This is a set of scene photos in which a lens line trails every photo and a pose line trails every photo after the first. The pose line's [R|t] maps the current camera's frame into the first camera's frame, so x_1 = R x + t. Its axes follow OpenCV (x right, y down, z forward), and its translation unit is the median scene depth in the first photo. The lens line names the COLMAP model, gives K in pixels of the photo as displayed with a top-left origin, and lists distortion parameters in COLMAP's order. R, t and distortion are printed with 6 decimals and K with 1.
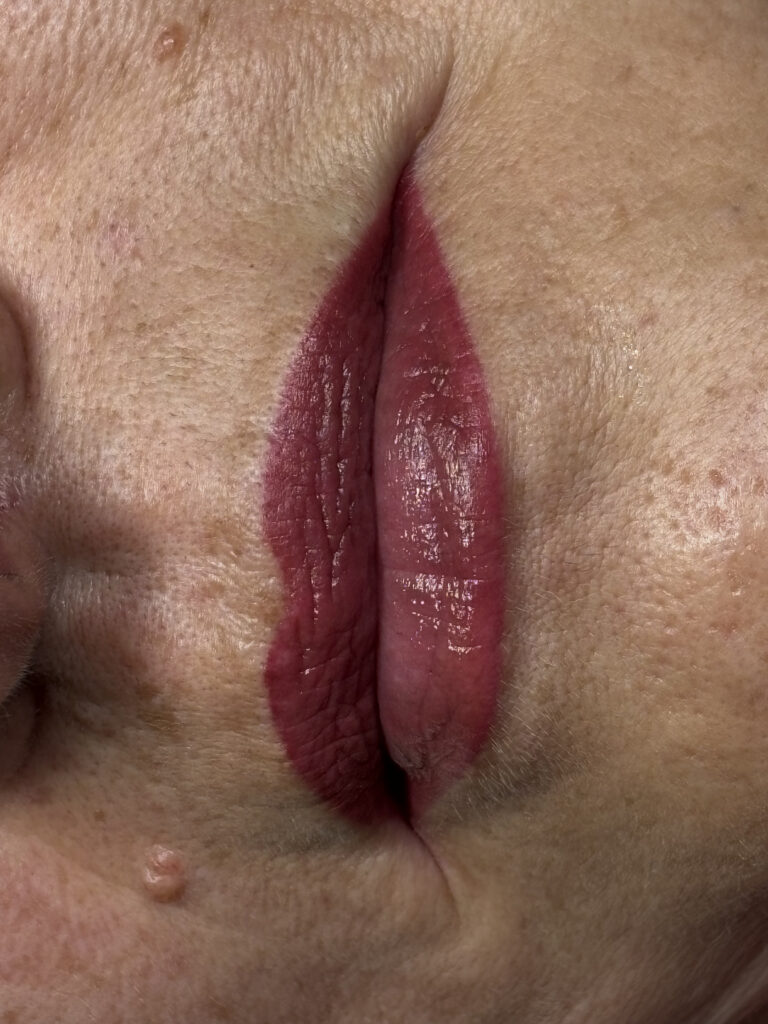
lens RADIAL K [[3712.0, 0, 387.9], [0, 3712.0, 512.9], [0, 0, 1]] dist [0.233410, 0.000000]
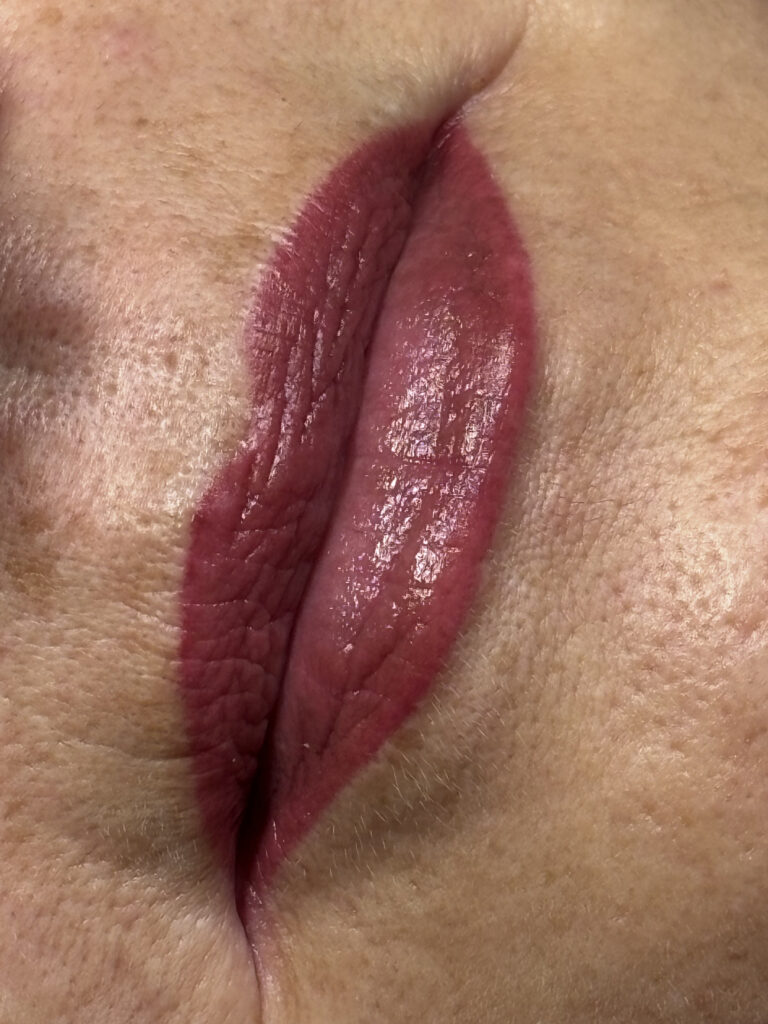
lens RADIAL K [[4913.9, 0, 379.7], [0, 4913.9, 509.8], [0, 0, 1]] dist [0.412485, 0.000000]
pose [[0.953517, 0.282545, 0.104752, -0.105977], [-0.205112, 0.863218, -0.461286, 0.521172], [-0.220758, 0.418358, 0.881046, 0.048645]]
